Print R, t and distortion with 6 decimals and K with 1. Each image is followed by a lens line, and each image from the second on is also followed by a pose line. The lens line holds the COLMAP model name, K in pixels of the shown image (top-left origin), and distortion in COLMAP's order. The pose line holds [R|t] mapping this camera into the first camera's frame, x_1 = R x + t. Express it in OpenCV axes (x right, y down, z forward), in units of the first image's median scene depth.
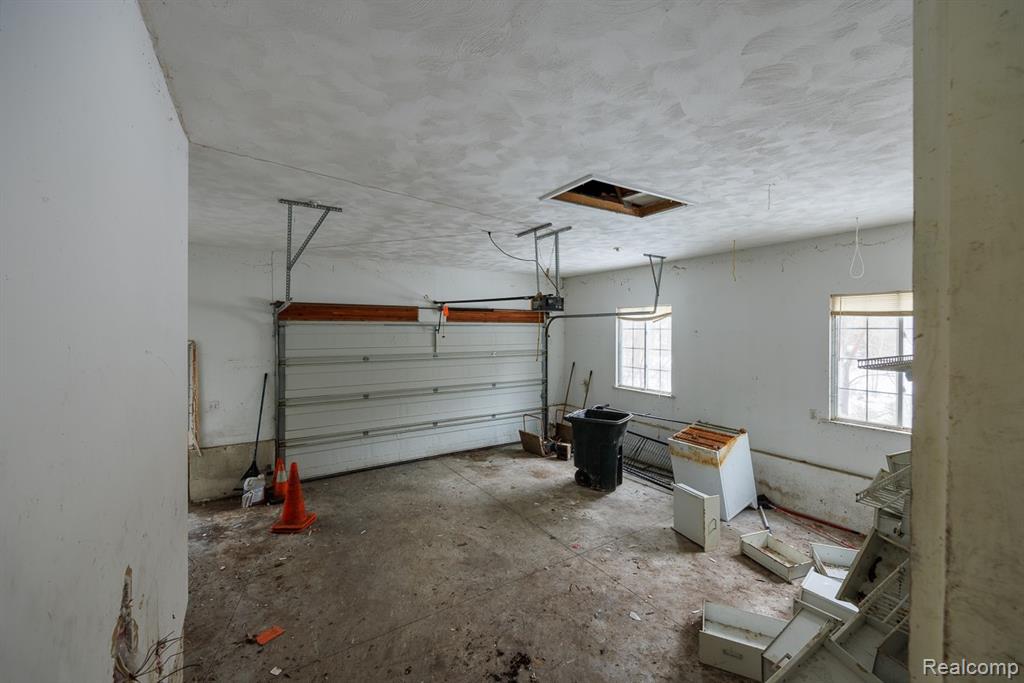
lens RADIAL K [[403.8, 0, 508.5], [0, 403.8, 333.1], [0, 0, 1]] dist [-0.008345, -0.000258]
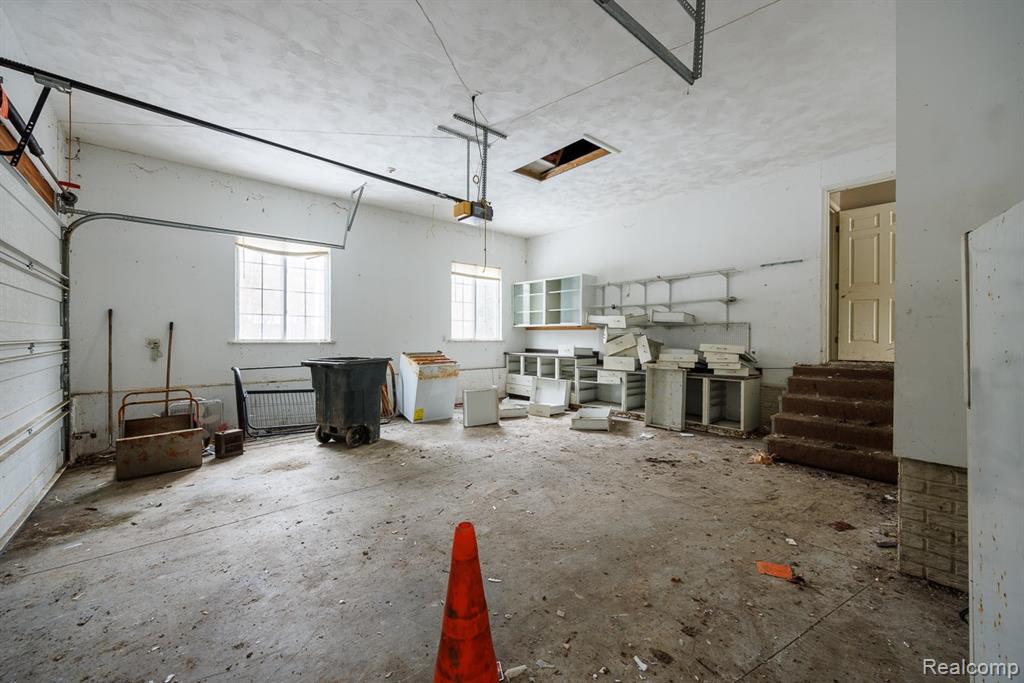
lens RADIAL K [[403.8, 0, 510.3], [0, 403.8, 339.8], [0, 0, 1]] dist [-0.008345, -0.000258]
pose [[-0.147661, -0.010316, 0.988984, -0.776115], [0.005305, 0.999923, 0.011222, 0.193251], [-0.989024, 0.006904, -0.147595, 0.982749]]
